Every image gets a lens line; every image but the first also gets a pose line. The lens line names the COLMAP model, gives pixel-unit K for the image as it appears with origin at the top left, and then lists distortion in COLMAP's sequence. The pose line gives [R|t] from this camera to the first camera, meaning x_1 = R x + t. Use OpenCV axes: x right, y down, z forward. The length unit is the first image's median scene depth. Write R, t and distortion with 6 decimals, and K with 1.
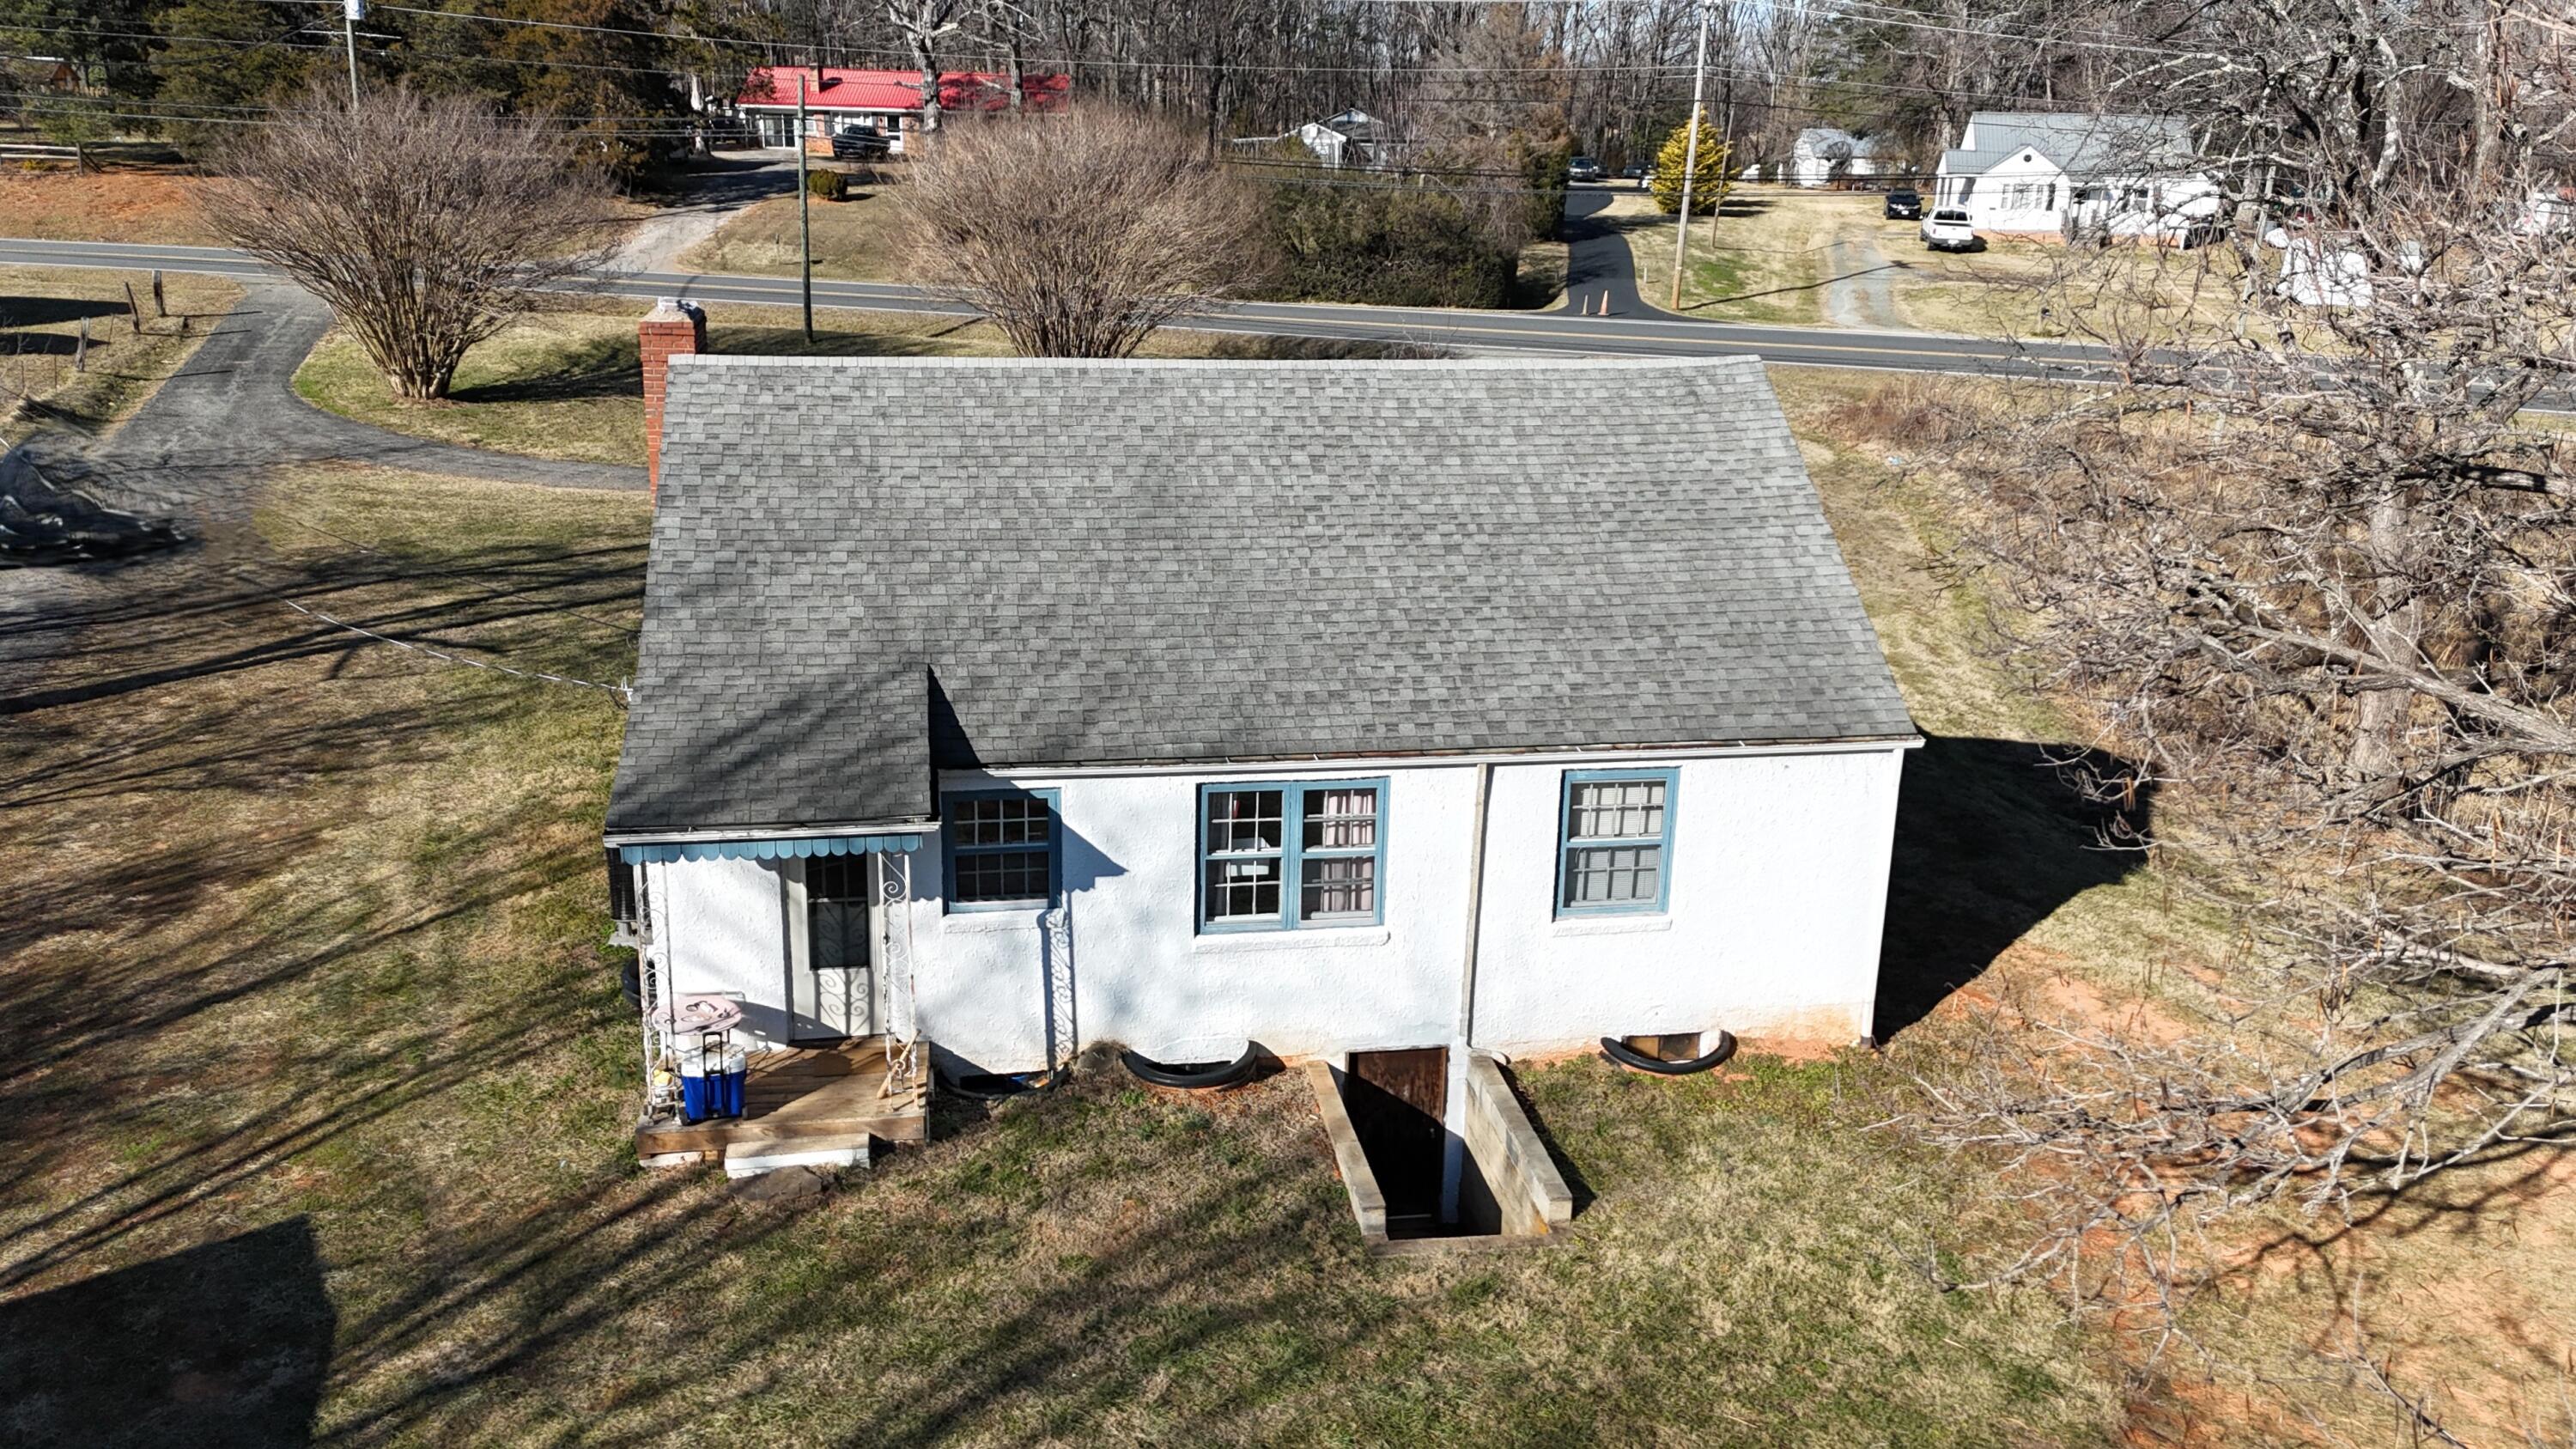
lens RADIAL K [[1969.9, 0, 1288.0], [0, 1969.9, 724.5], [0, 0, 1]] dist [0.002633, -0.001350]
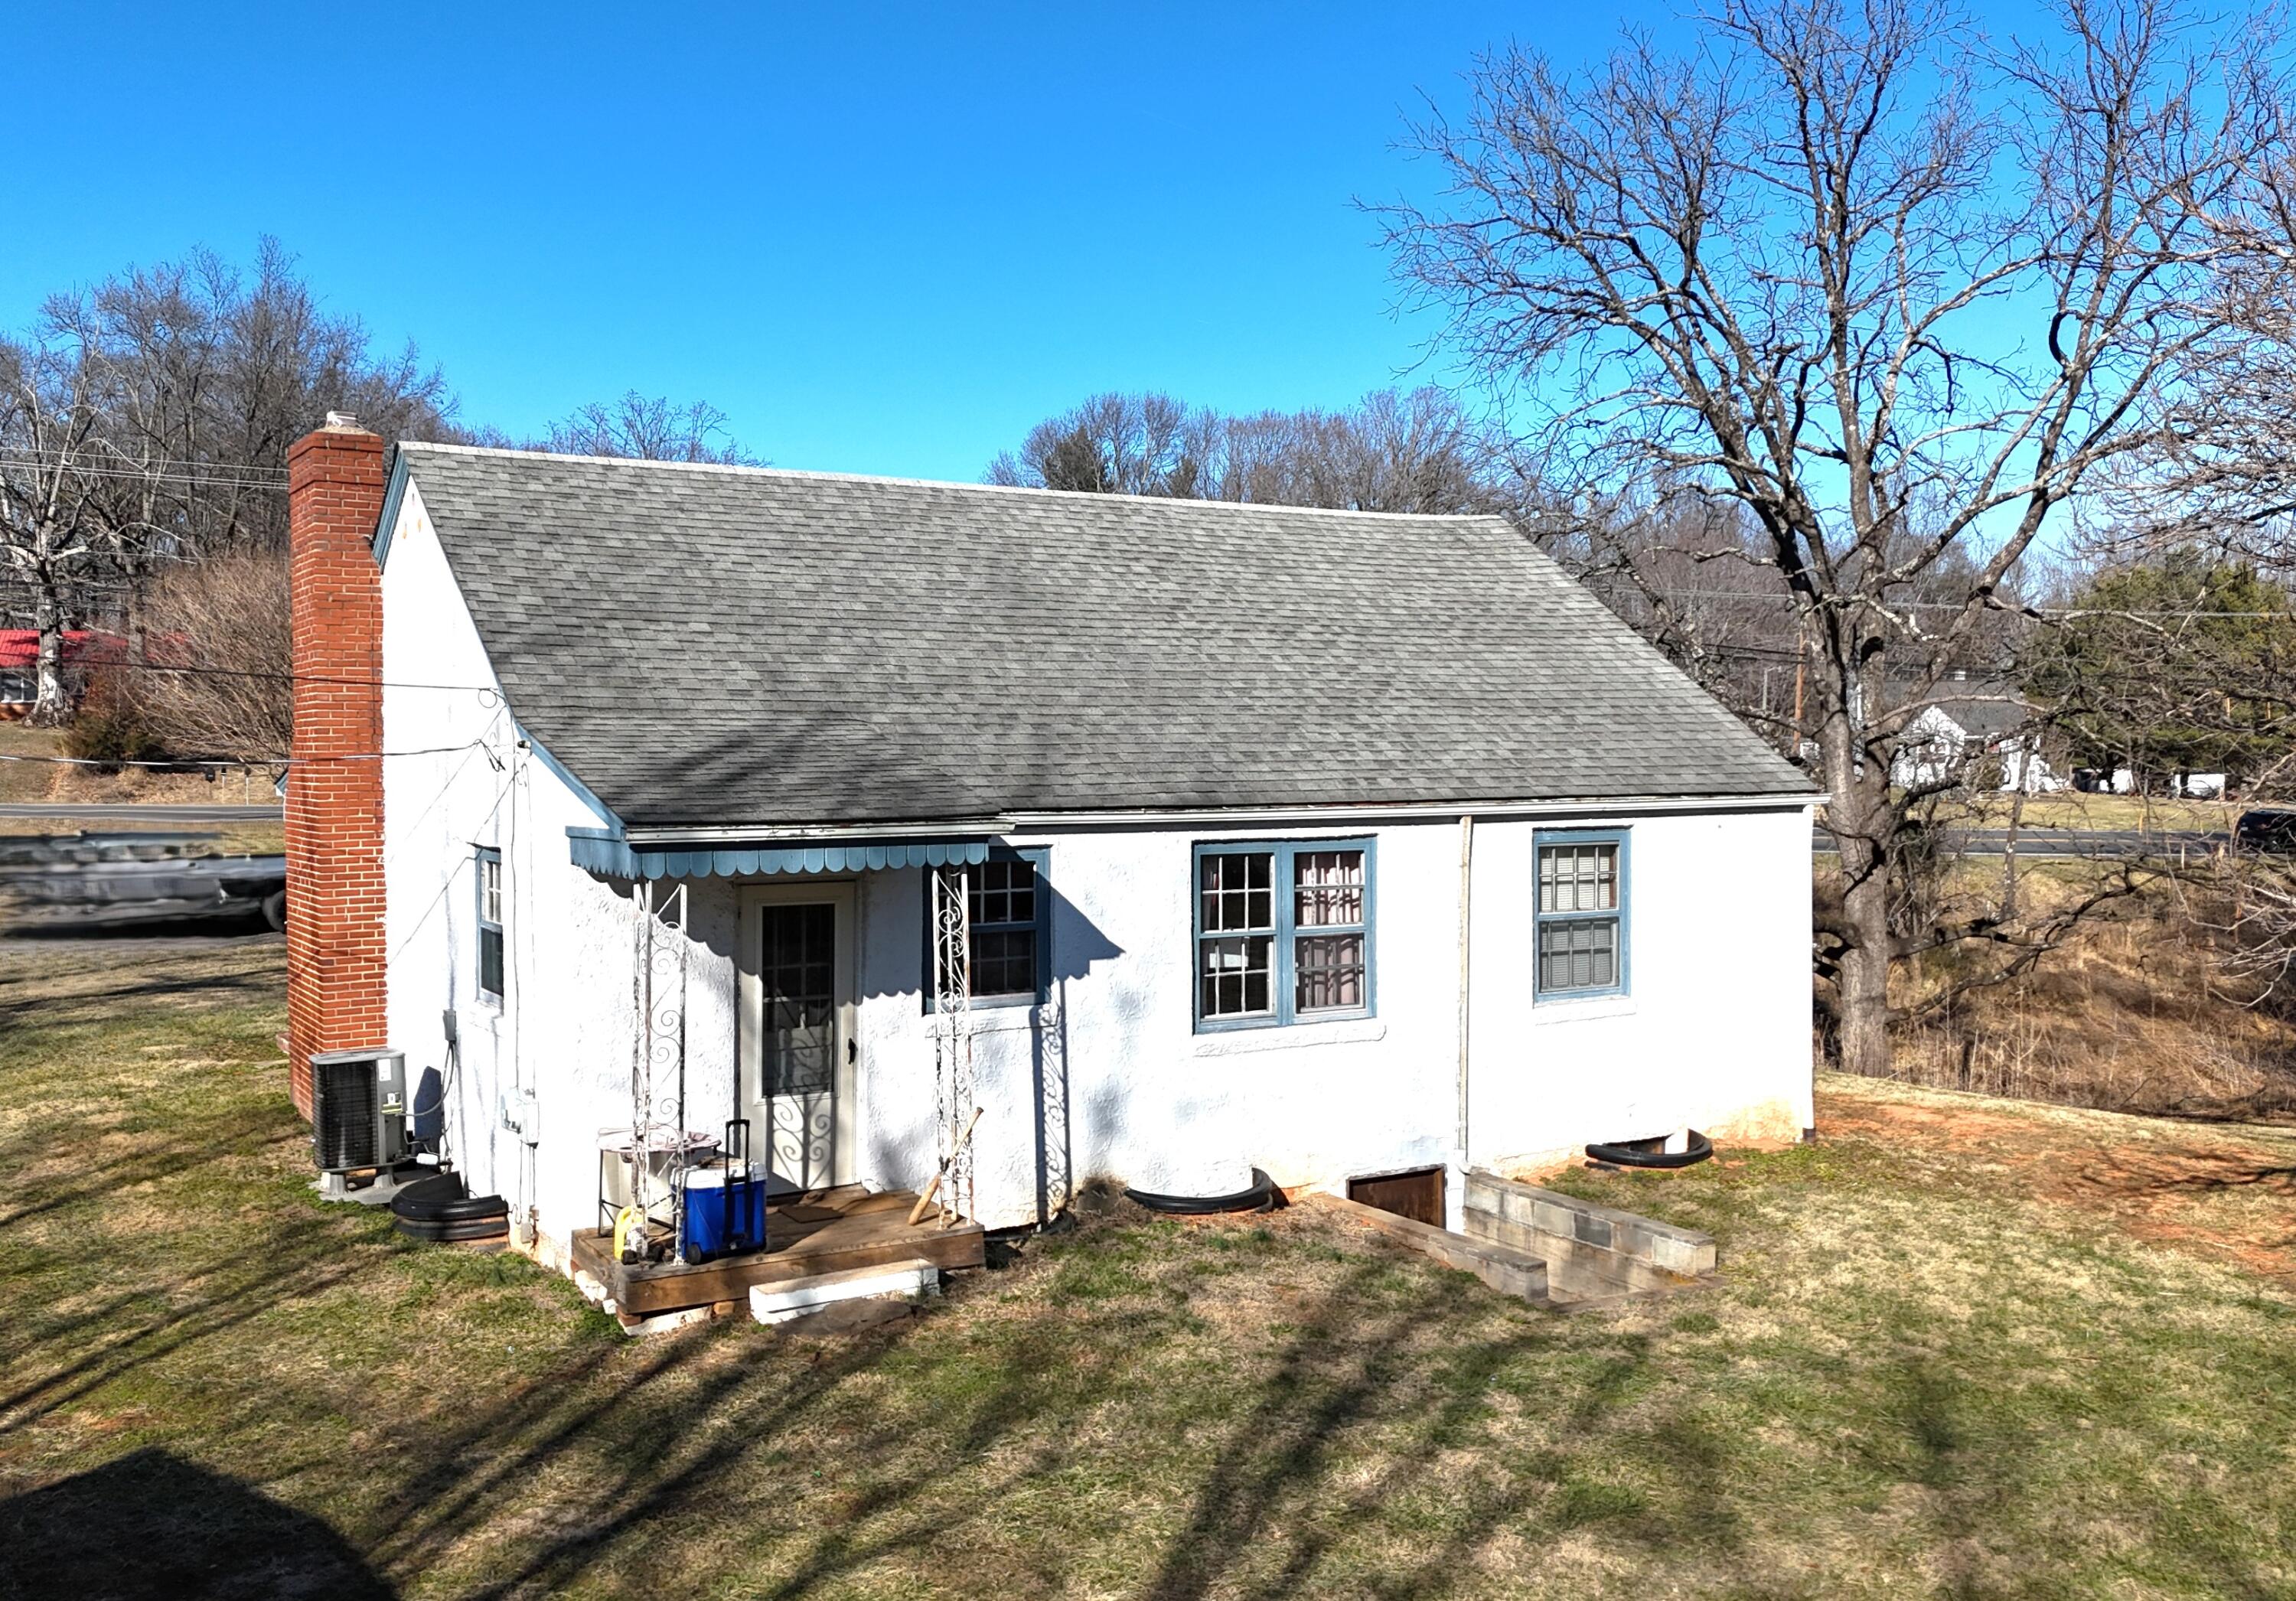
lens RADIAL K [[2122.8, 0, 1167.7], [0, 2122.8, 801.1], [0, 0, 1]] dist [0.046966, -0.002036]
pose [[0.930381, -0.041114, 0.364282, -0.387469], [0.136888, 0.960778, -0.241177, 0.231720], [-0.340079, 0.274252, 0.899518, 0.168677]]
